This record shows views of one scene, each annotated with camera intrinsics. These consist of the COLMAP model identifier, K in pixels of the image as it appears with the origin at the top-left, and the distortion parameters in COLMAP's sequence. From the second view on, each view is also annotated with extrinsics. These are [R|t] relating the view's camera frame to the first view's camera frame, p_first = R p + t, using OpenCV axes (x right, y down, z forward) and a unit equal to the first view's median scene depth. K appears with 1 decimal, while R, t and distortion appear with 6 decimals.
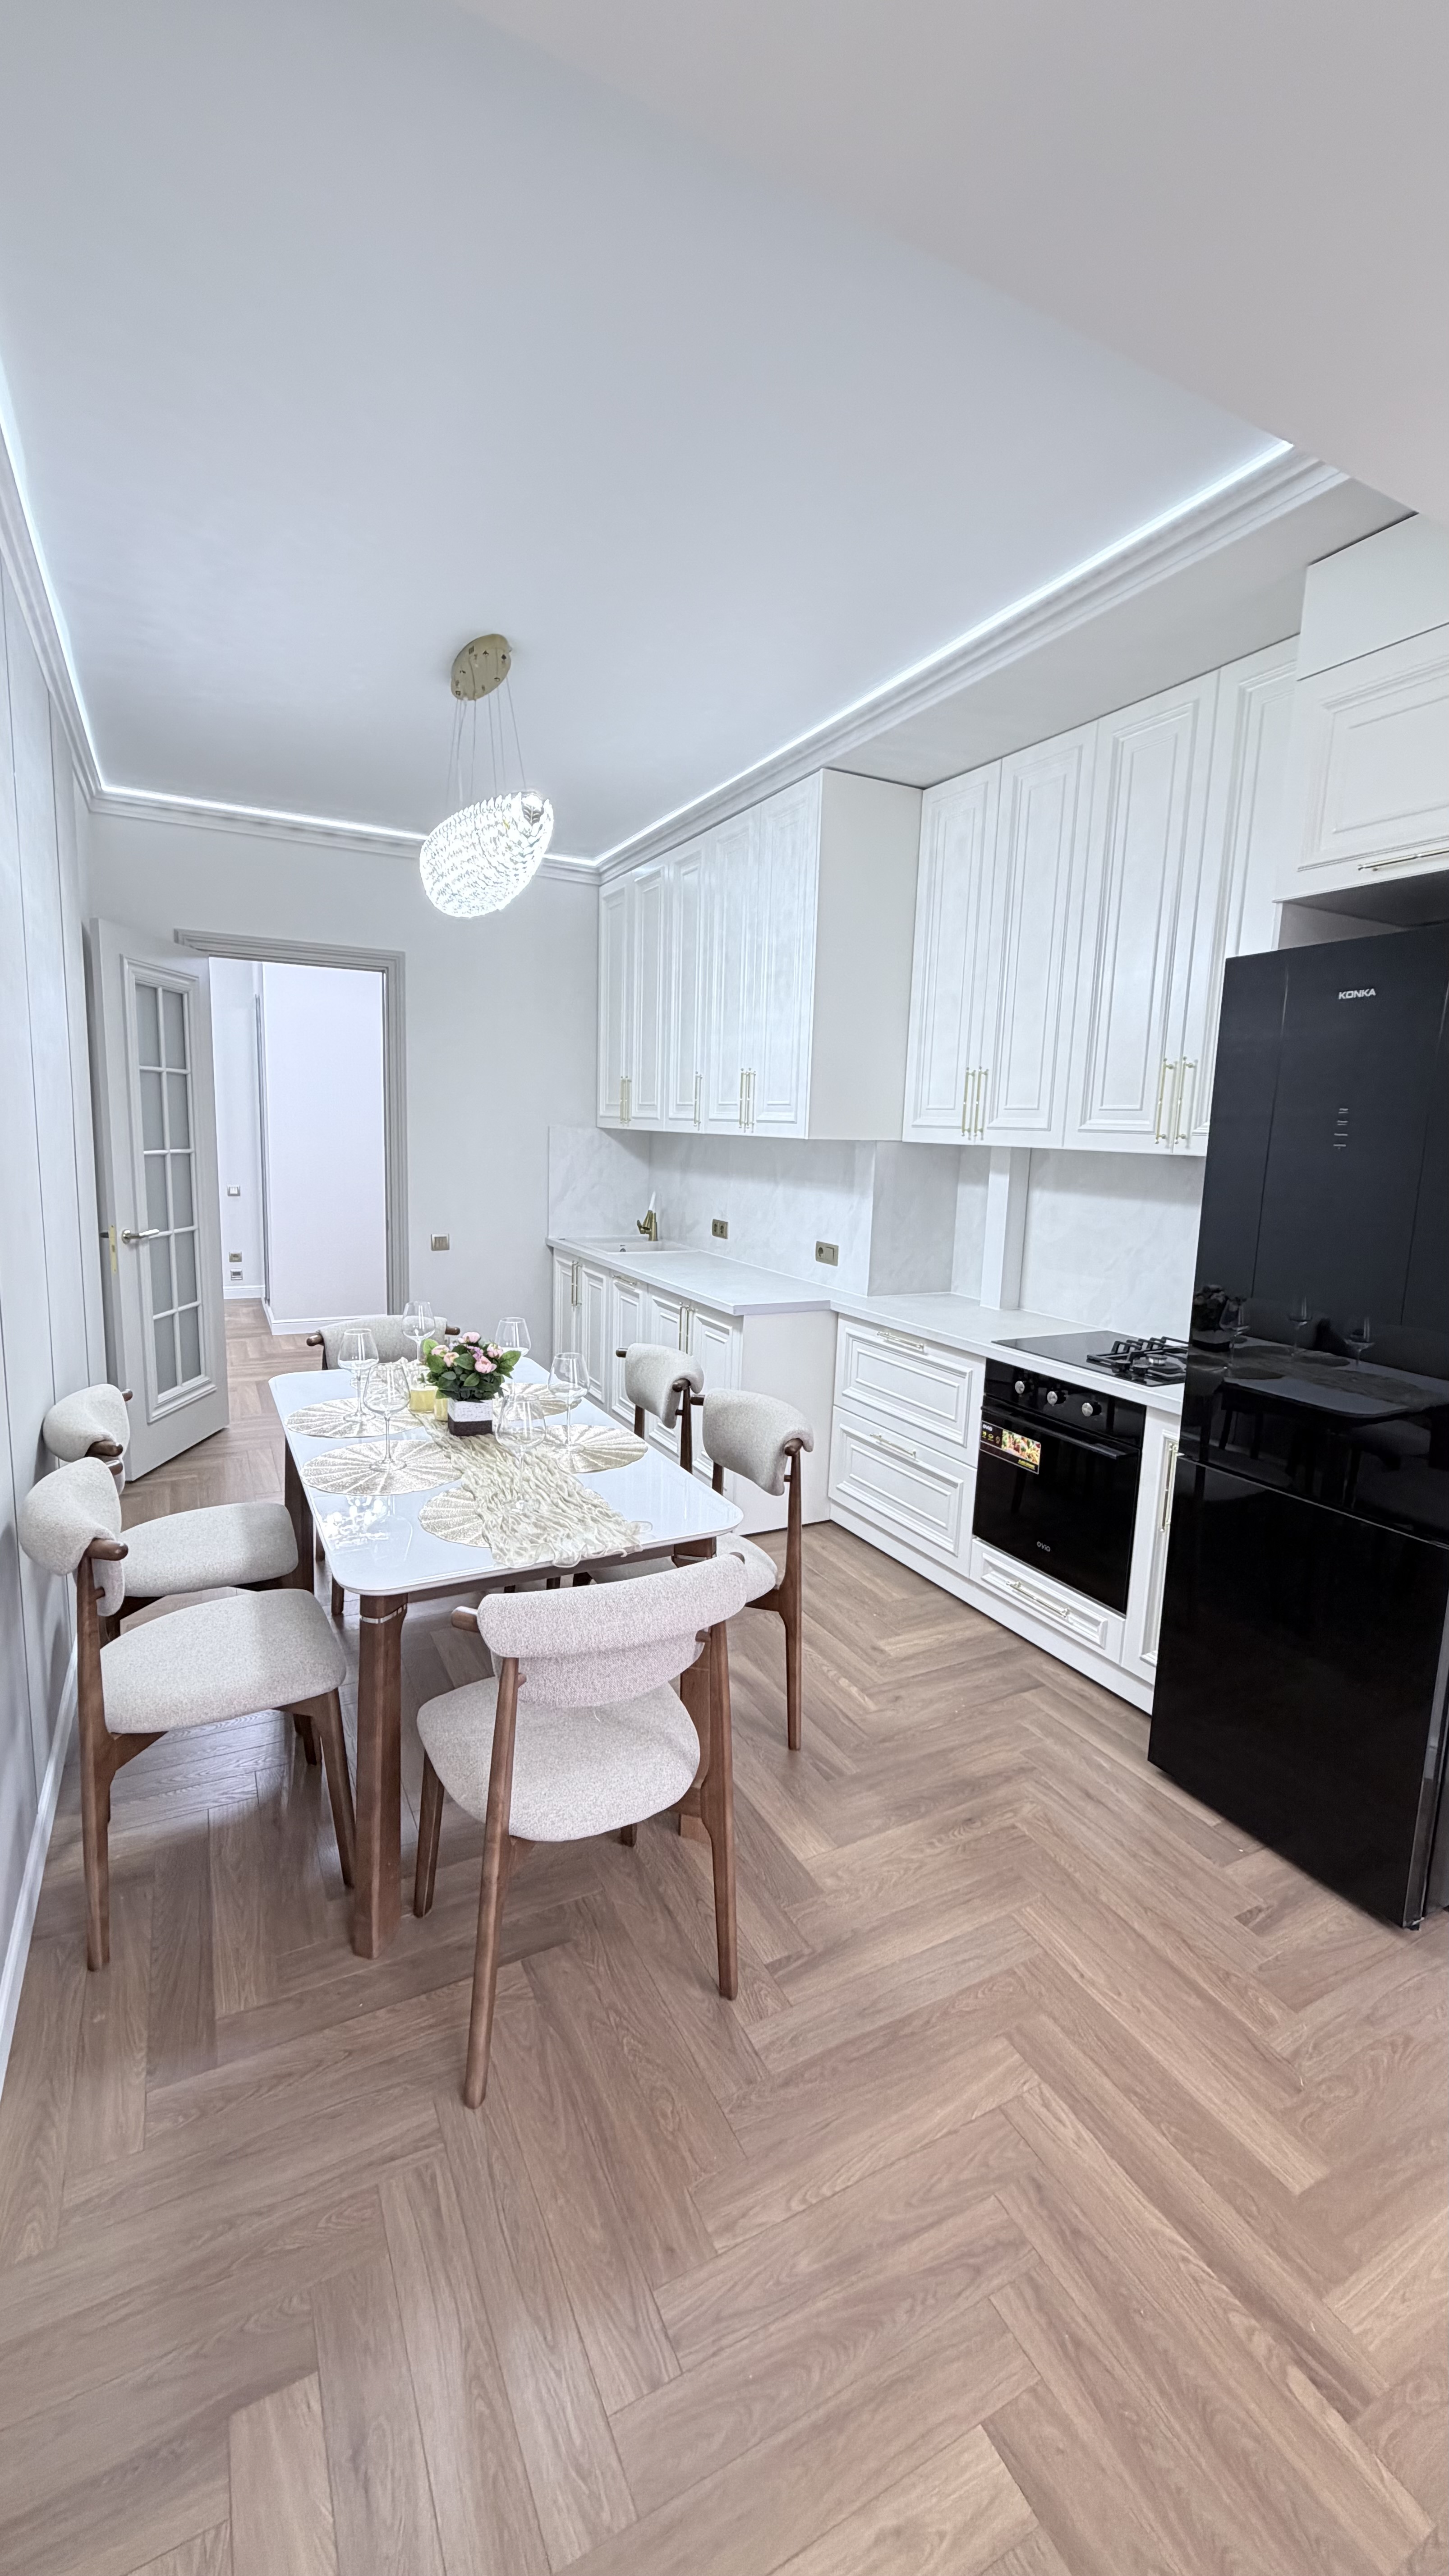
lens RADIAL K [[1024.4, 0, 729.0], [0, 1024.4, 1281.5], [0, 0, 1]] dist [0.000139, 0.000018]
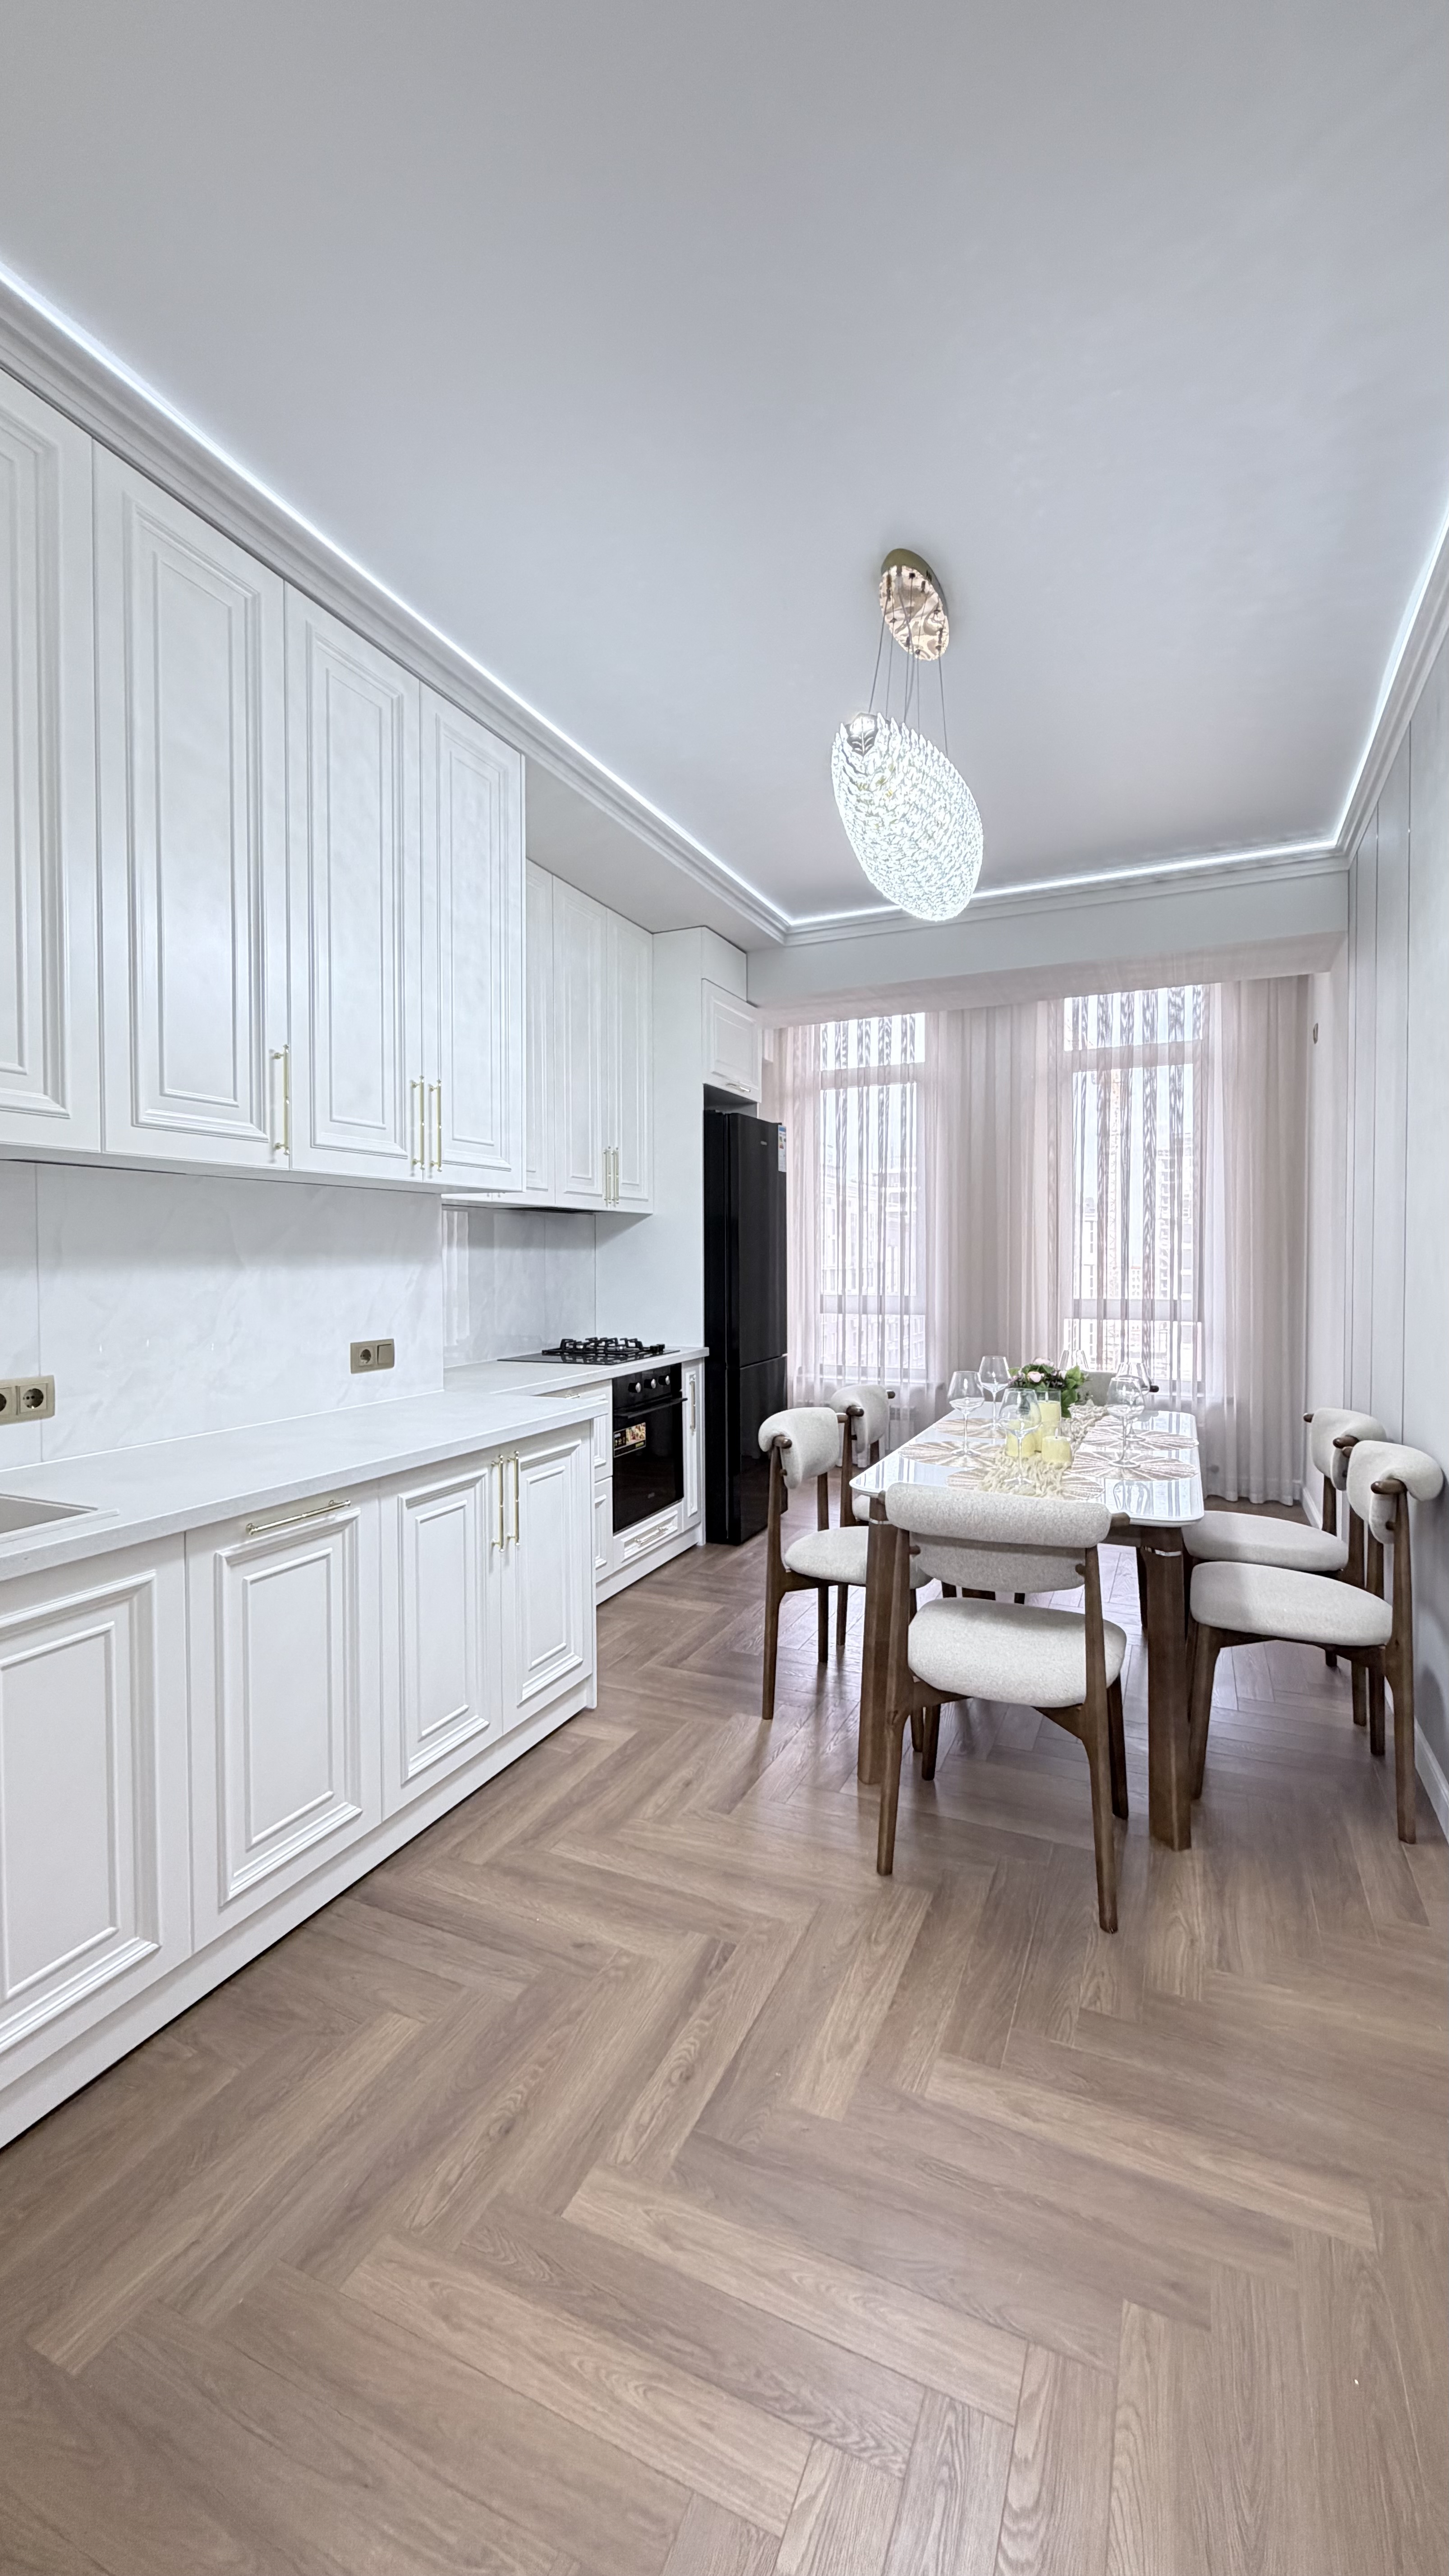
lens RADIAL K [[1024.4, 0, 728.8], [0, 1024.4, 1276.2], [0, 0, 1]] dist [0.000139, 0.000018]
pose [[-0.616765, -0.050411, 0.785532, -0.763191], [0.100774, 0.984678, 0.142315, -0.199290], [-0.780670, 0.166936, -0.602235, 1.583300]]
